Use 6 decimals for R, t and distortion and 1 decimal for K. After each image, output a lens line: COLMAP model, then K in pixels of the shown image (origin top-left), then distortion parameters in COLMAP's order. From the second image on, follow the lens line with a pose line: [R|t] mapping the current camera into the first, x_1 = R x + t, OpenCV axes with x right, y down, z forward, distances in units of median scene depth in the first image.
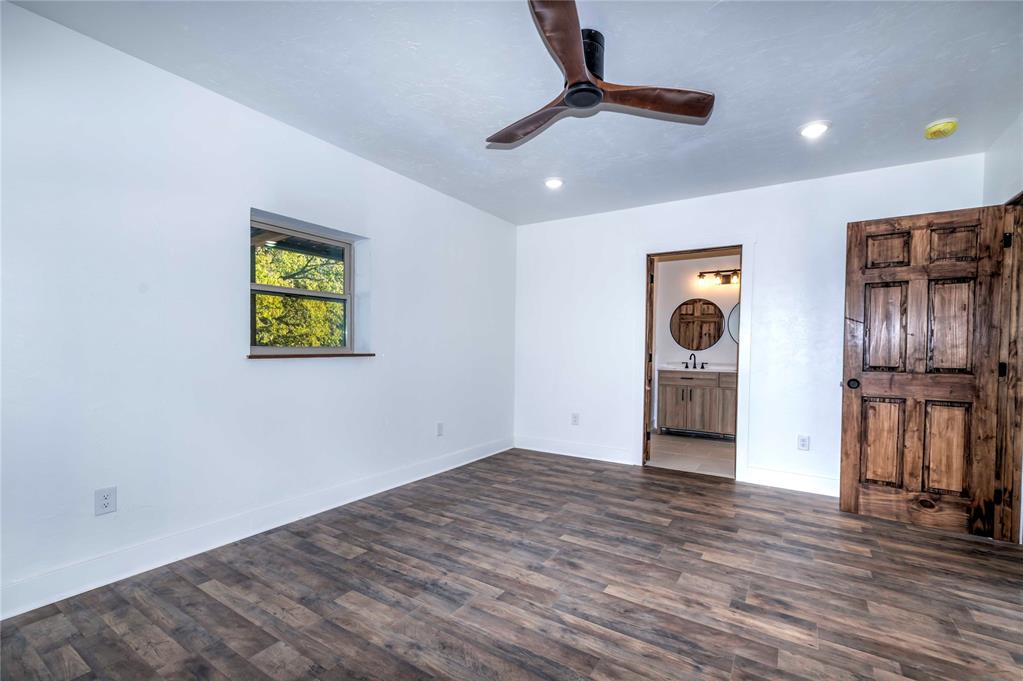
lens RADIAL K [[445.9, 0, 515.1], [0, 445.9, 349.2], [0, 0, 1]] dist [0.004128, -0.002002]
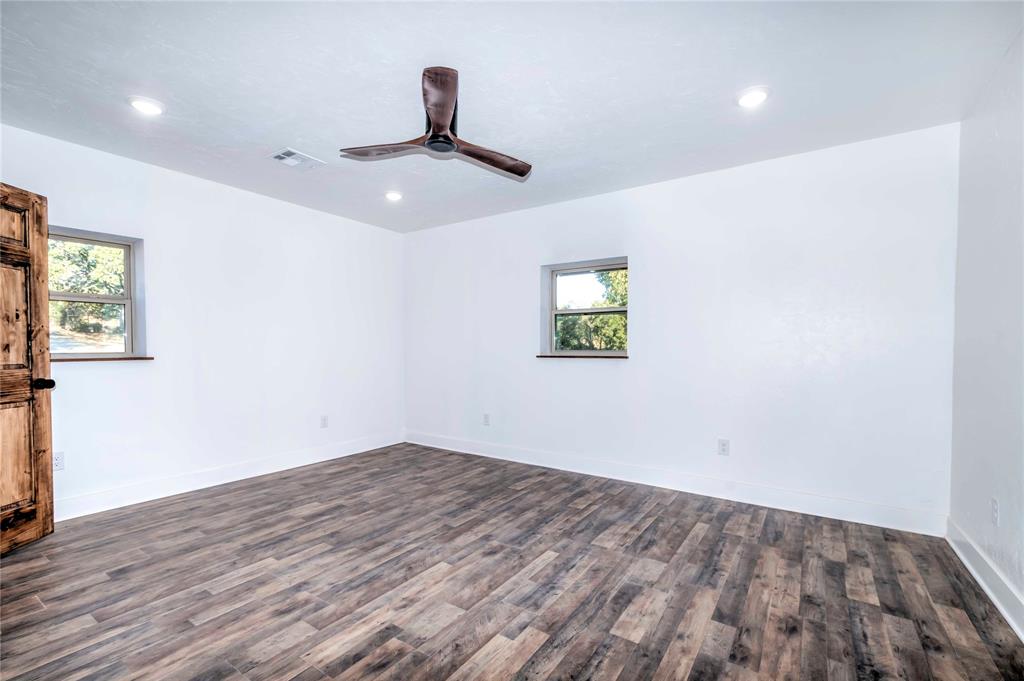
lens RADIAL K [[446.3, 0, 517.8], [0, 446.3, 348.6], [0, 0, 1]] dist [0.004128, -0.002002]
pose [[-0.019124, -0.011318, -0.999753, 1.103043], [-0.009346, 0.999894, -0.011140, 0.007368], [0.999773, 0.009131, -0.019228, 0.994281]]
